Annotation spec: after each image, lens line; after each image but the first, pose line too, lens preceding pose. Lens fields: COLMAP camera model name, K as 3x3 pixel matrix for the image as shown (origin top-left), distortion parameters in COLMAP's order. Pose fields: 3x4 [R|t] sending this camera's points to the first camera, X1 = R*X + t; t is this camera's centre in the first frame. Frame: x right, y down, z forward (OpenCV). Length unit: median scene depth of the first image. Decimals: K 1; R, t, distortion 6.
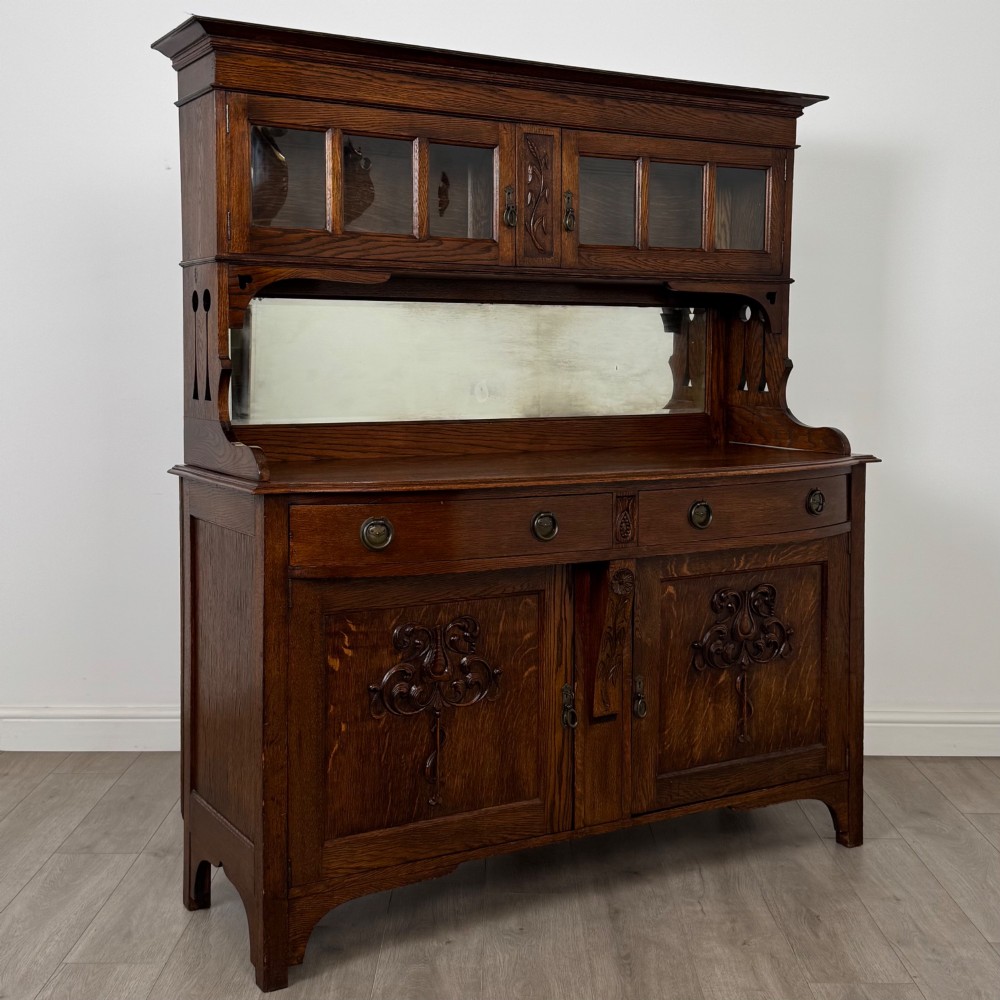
lens RADIAL K [[1344.4, 0, 501.5], [0, 1344.4, 413.8], [0, 0, 1]] dist [0.164943, -0.107862]
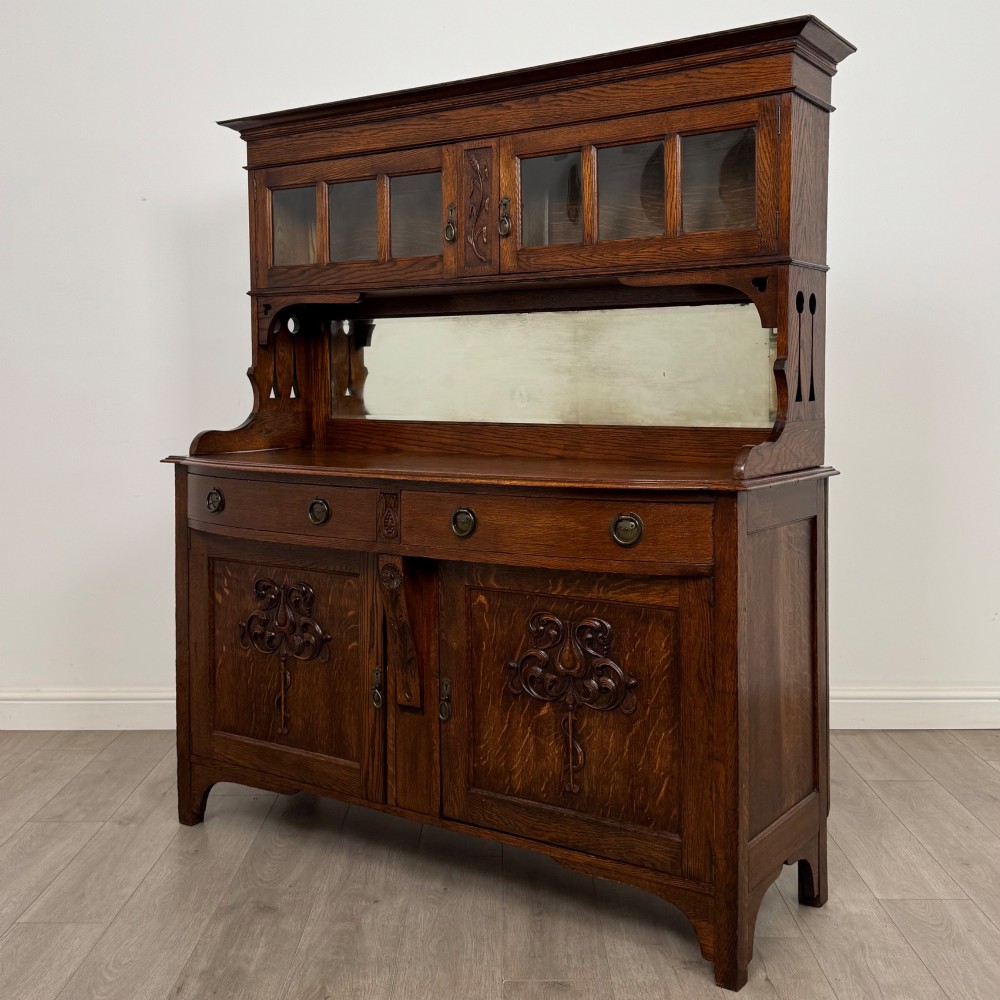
lens RADIAL K [[1177.5, 0, 497.2], [0, 1177.5, 430.3], [0, 0, 1]] dist [0.159102, -0.033815]
pose [[0.434601, 0.030480, -0.900107, 0.857888], [-0.038929, 0.999129, 0.015037, -0.003956], [0.899781, 0.028505, 0.435409, 0.617500]]
